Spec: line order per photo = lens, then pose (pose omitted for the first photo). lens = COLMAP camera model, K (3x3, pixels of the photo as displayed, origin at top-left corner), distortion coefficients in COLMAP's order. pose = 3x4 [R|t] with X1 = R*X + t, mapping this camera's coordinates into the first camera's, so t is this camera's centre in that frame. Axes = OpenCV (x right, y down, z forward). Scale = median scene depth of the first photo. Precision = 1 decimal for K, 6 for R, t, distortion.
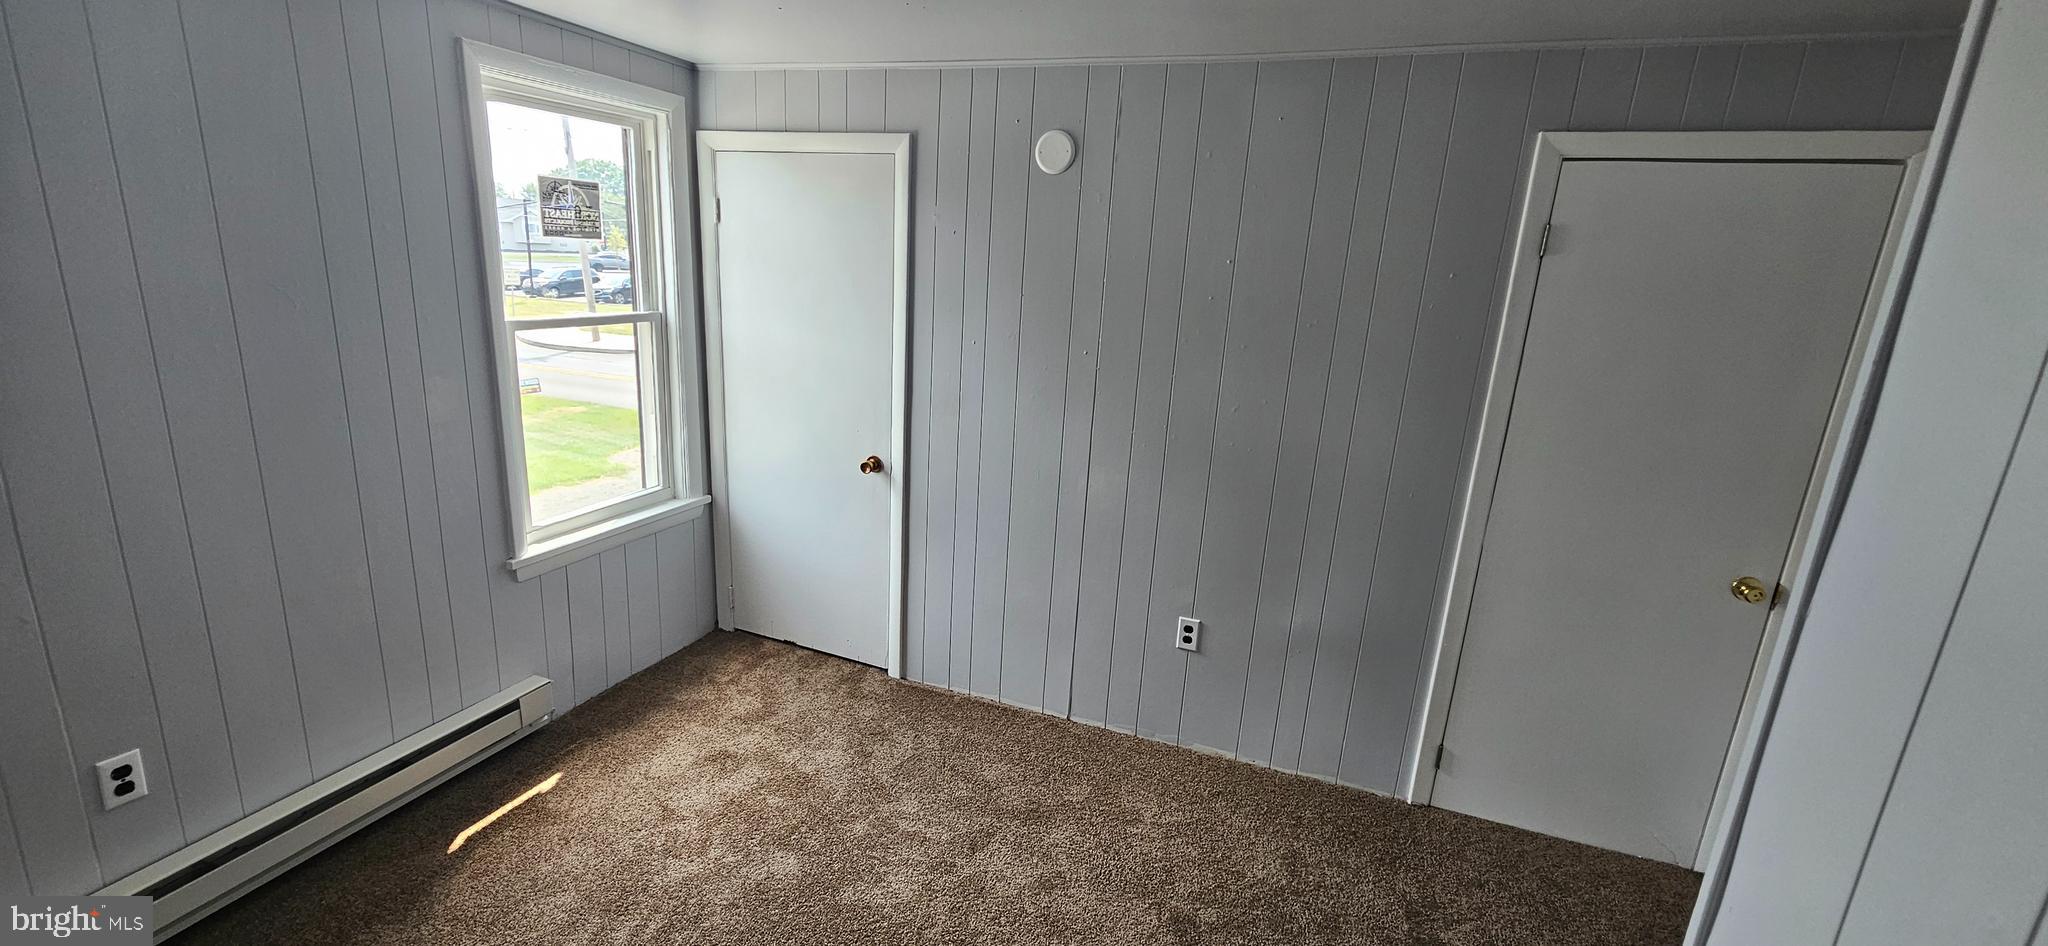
lens RADIAL K [[850.9, 0, 1036.5], [0, 850.9, 479.5], [0, 0, 1]] dist [0.003415, 0.000160]
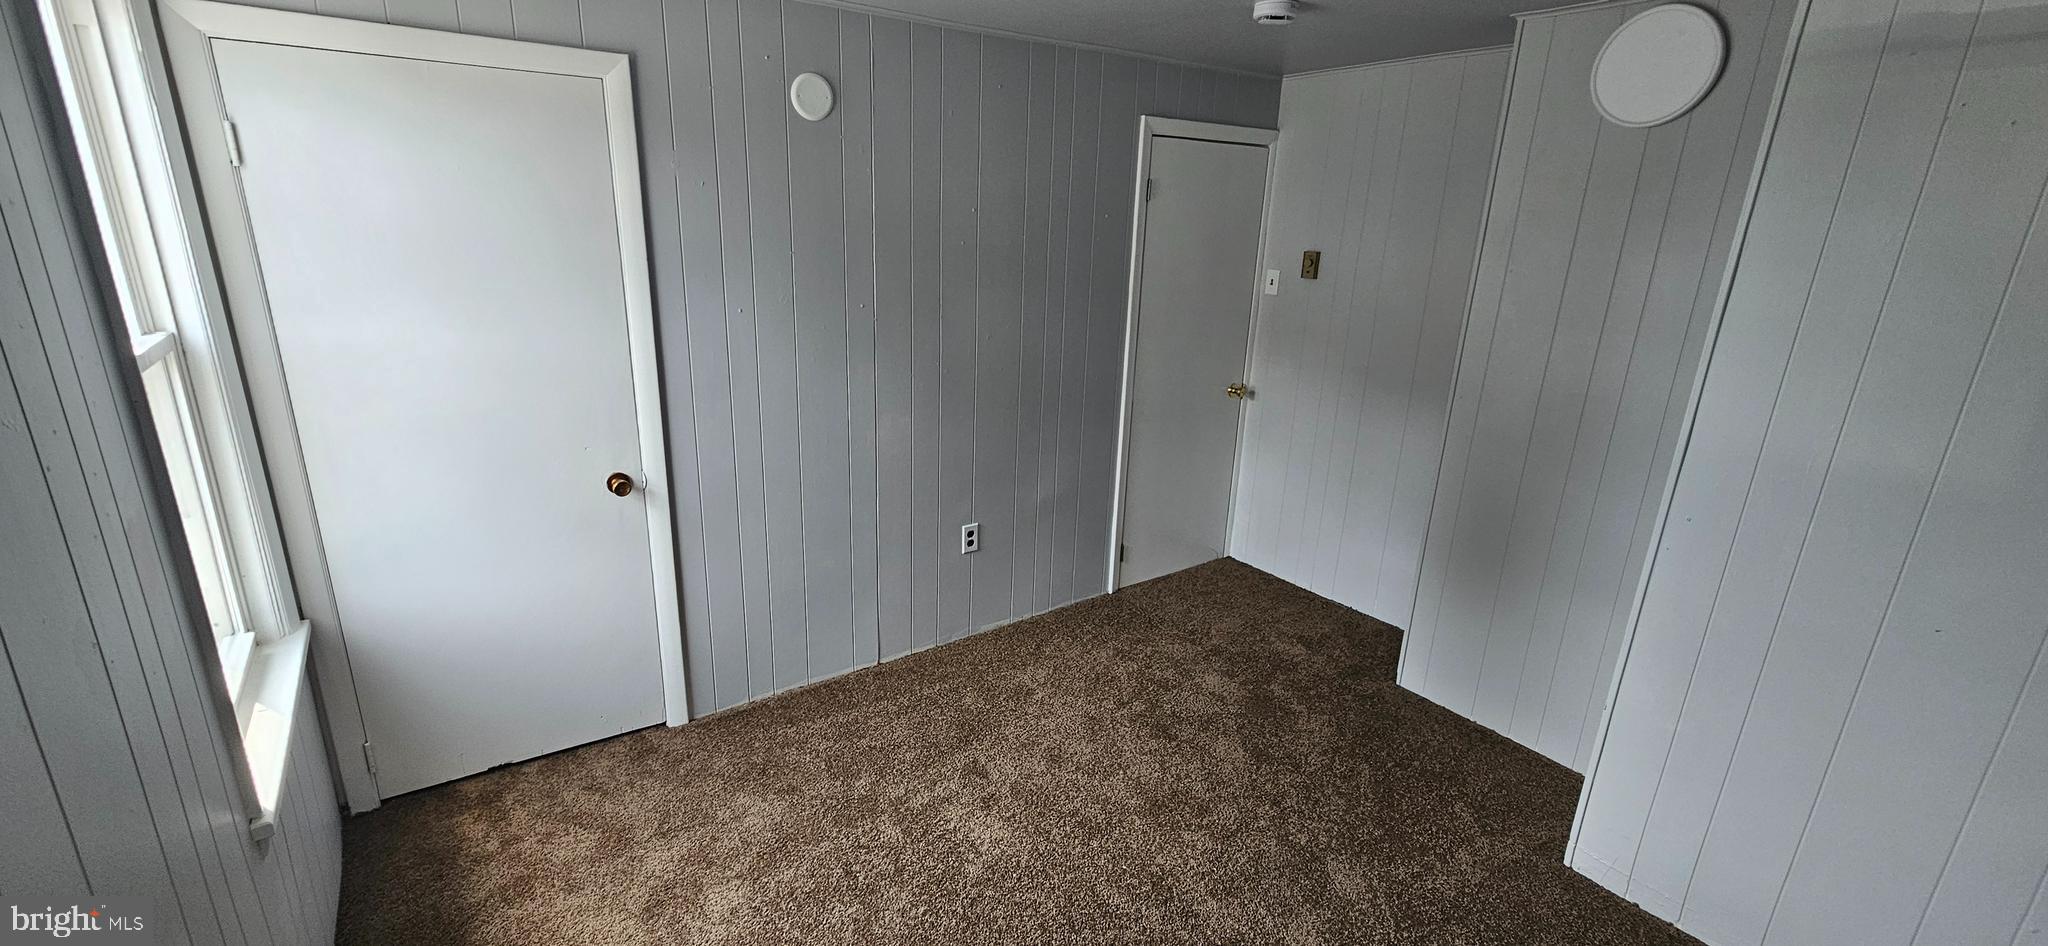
lens RADIAL K [[850.9, 0, 1009.9], [0, 850.9, 482.3], [0, 0, 1]] dist [0.003415, 0.000160]
pose [[0.552100, -0.288066, 0.782435, -0.666432], [0.210343, 0.956189, 0.203615, -0.113812], [-0.806810, 0.052164, 0.588504, 0.269577]]
